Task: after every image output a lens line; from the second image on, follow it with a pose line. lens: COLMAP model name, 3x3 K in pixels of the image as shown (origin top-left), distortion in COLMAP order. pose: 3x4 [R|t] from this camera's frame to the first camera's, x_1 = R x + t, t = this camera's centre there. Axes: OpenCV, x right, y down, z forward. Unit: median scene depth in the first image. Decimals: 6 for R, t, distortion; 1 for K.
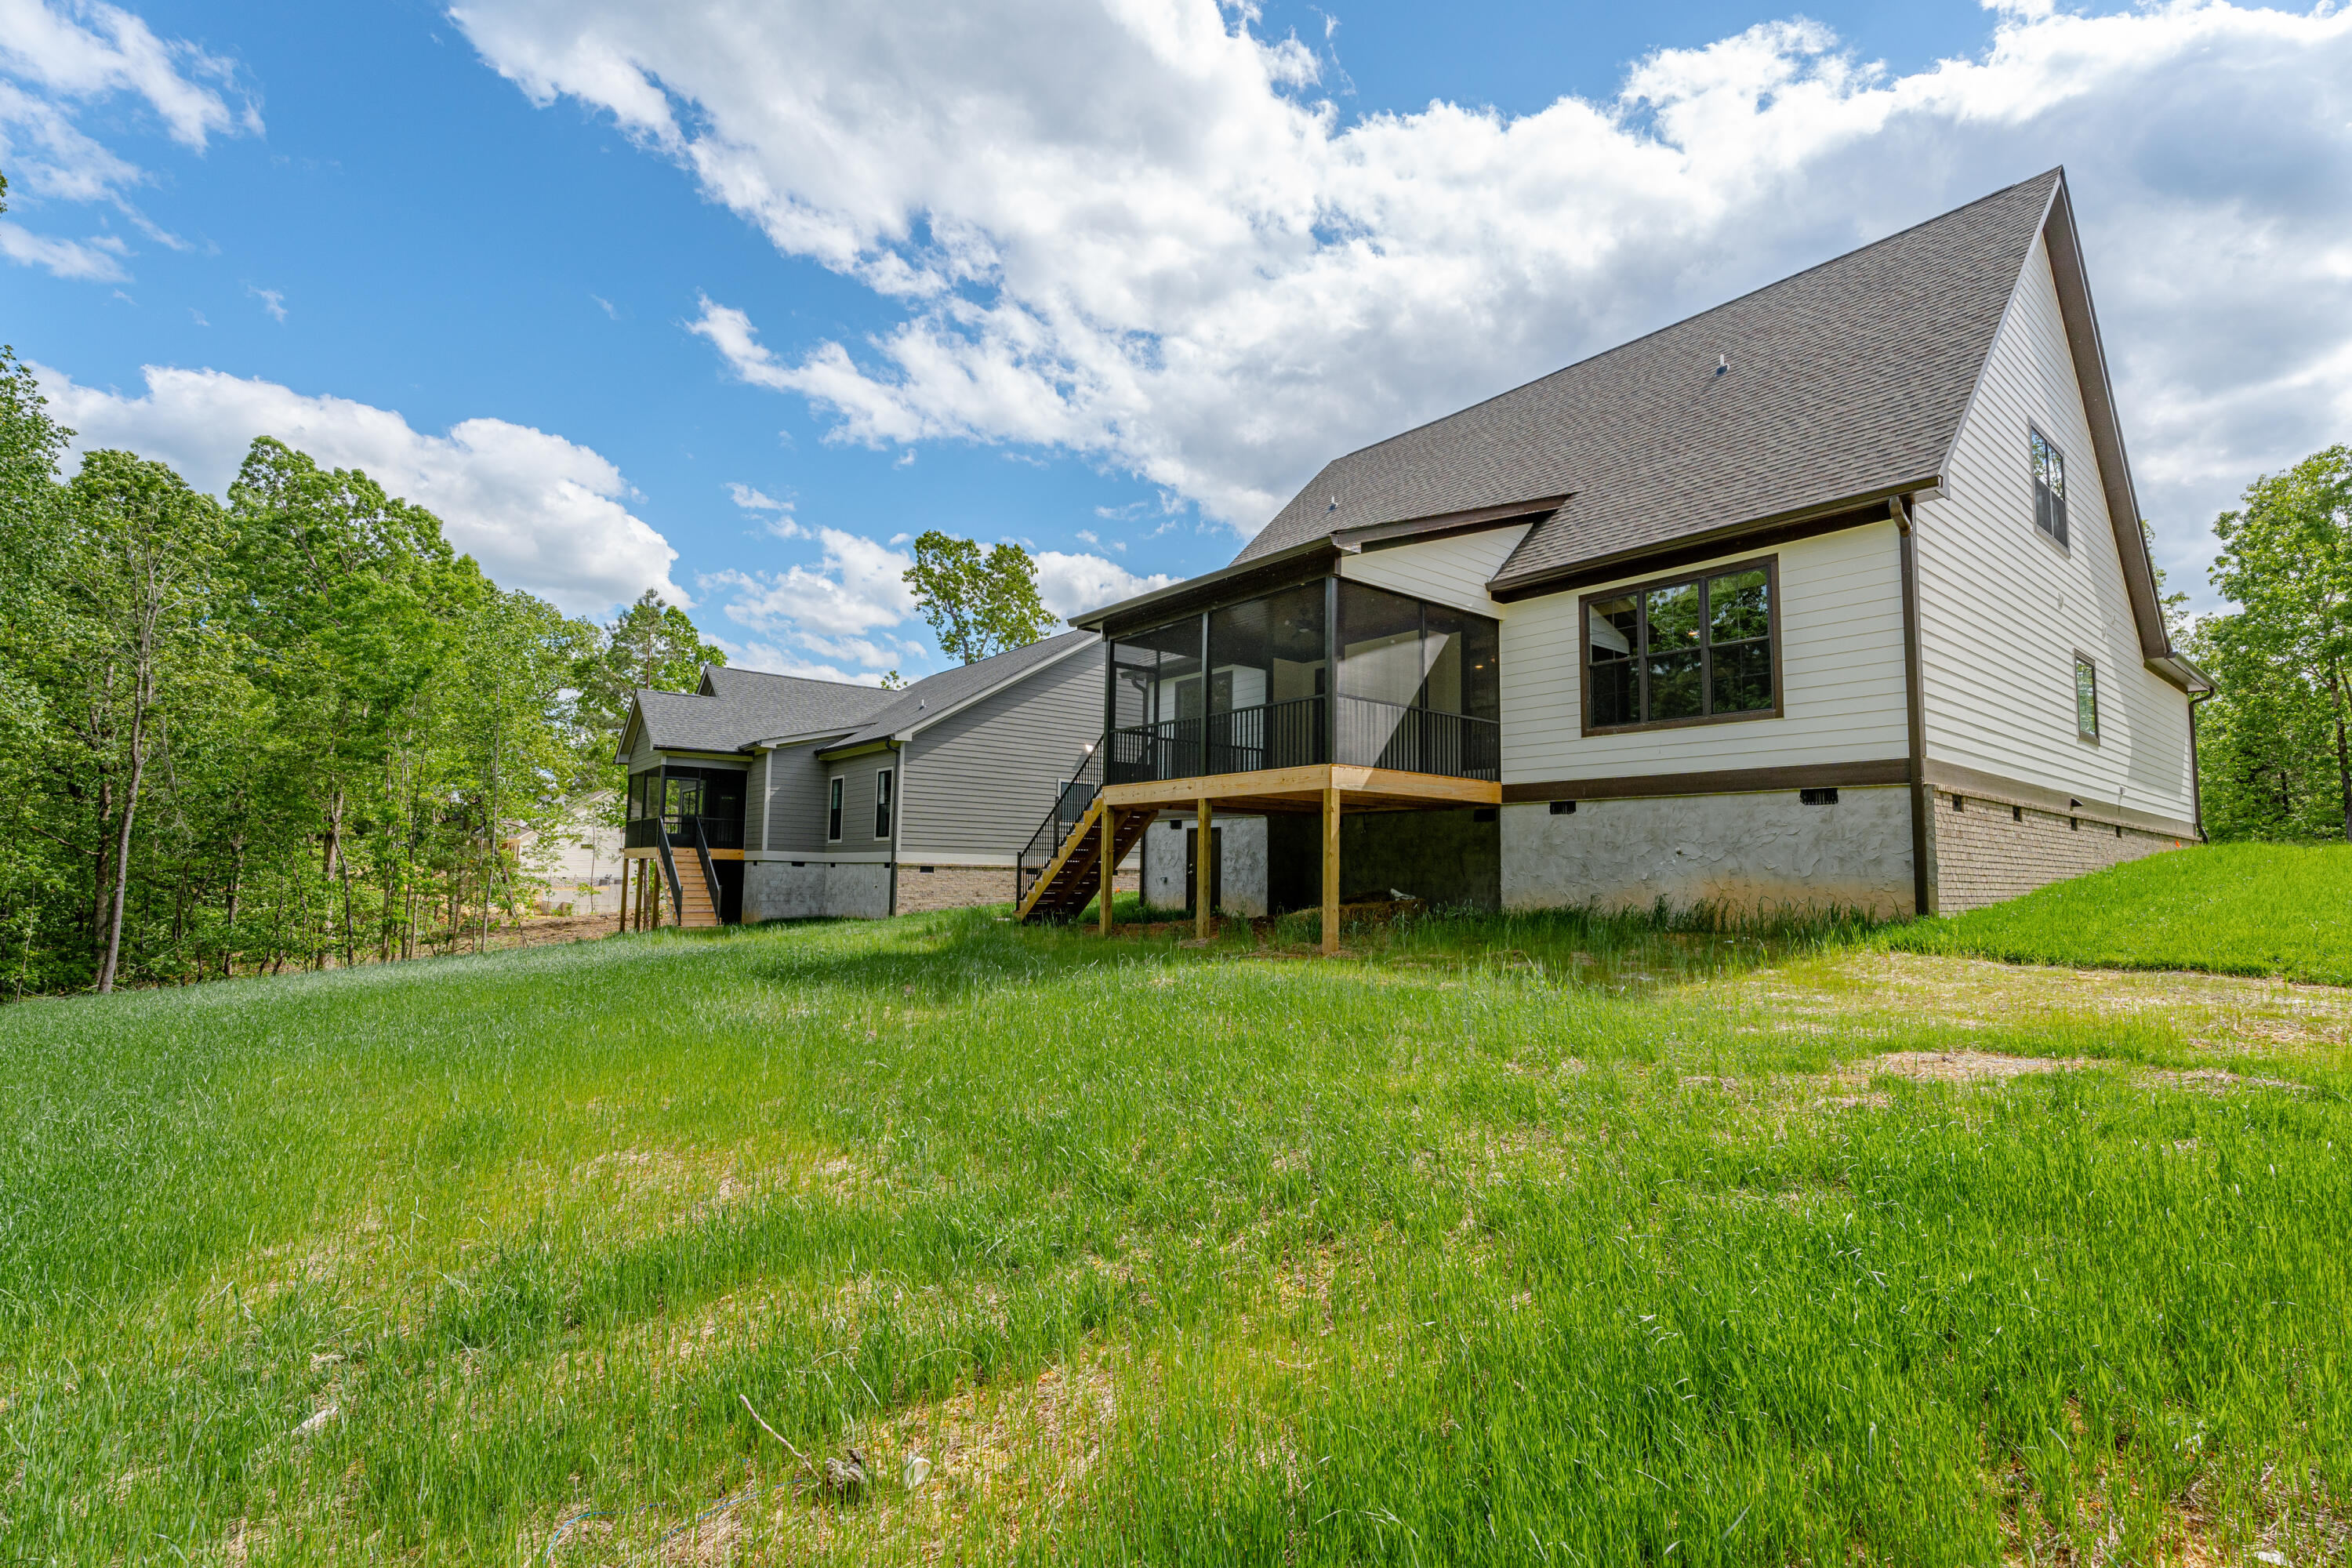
lens RADIAL K [[1034.4, 0, 1184.7], [0, 1034.4, 784.4], [0, 0, 1]] dist [0.004148, -0.001549]
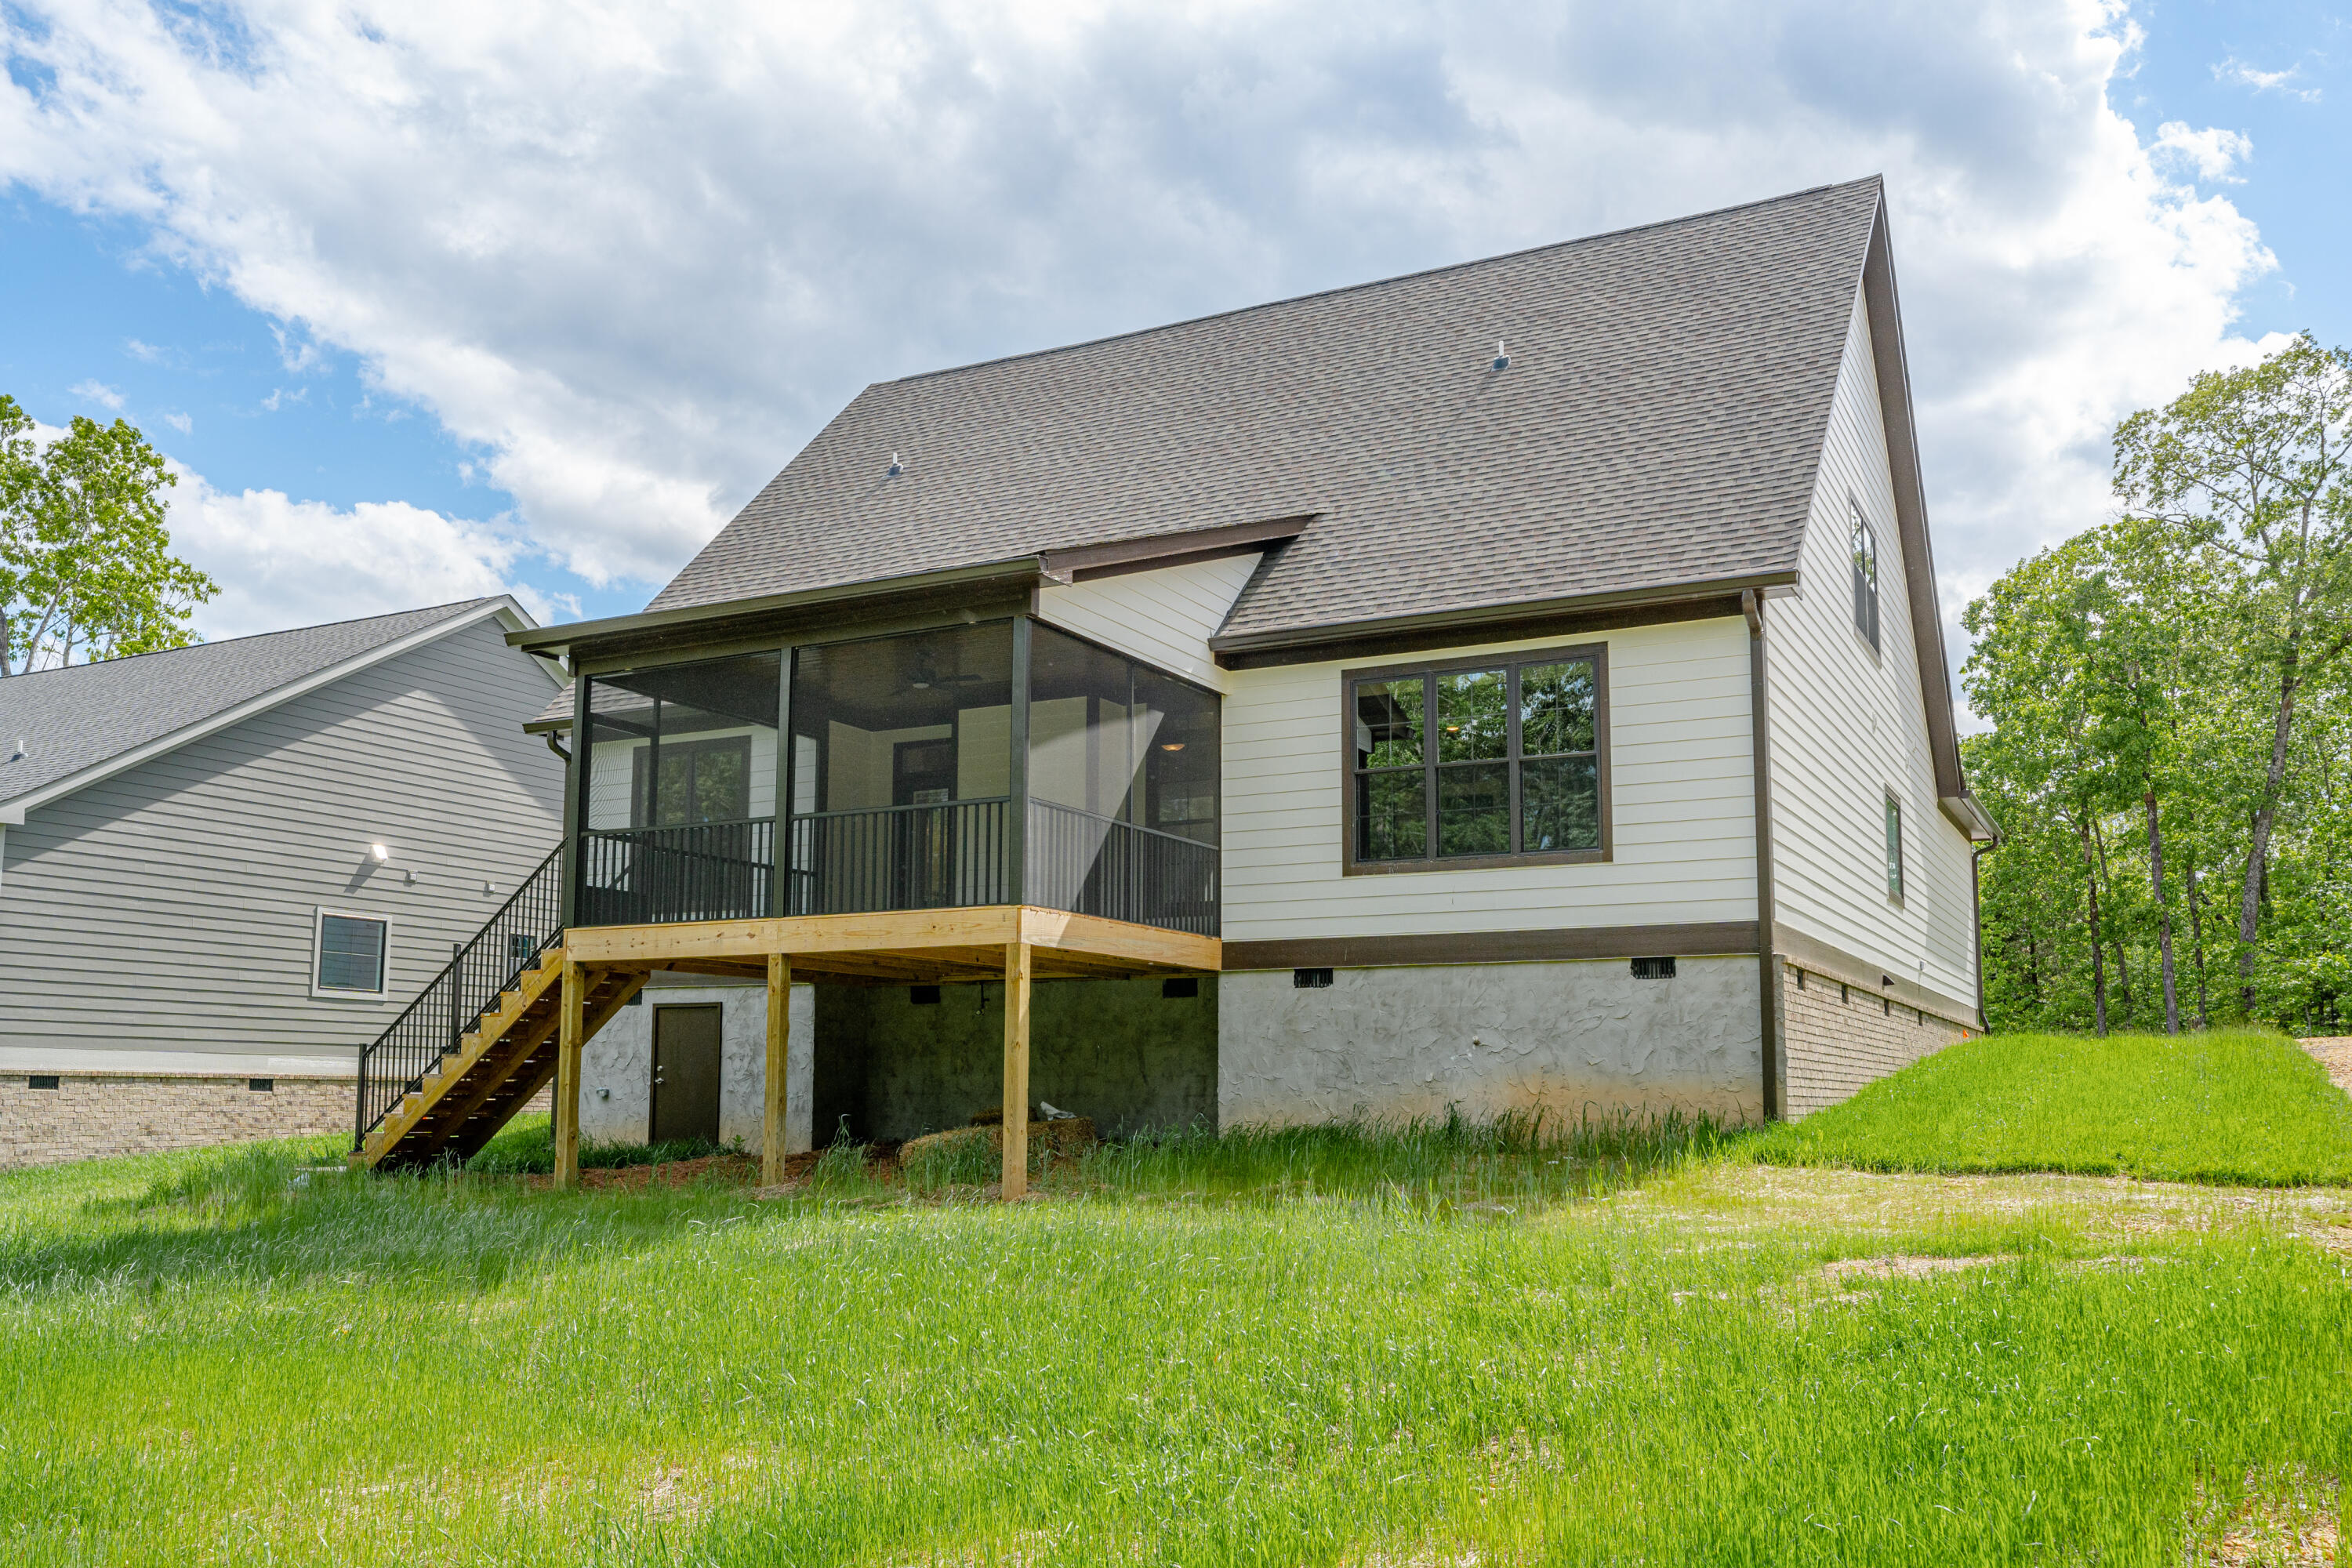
lens RADIAL K [[1903.6, 0, 1187.2], [0, 1903.6, 878.3], [0, 0, 1]] dist [-0.017045, 0.022054]
pose [[0.918223, 0.034670, 0.394544, -0.200579], [-0.024257, 0.999214, -0.031352, -0.001510], [-0.395320, 0.019217, 0.918342, -0.115320]]
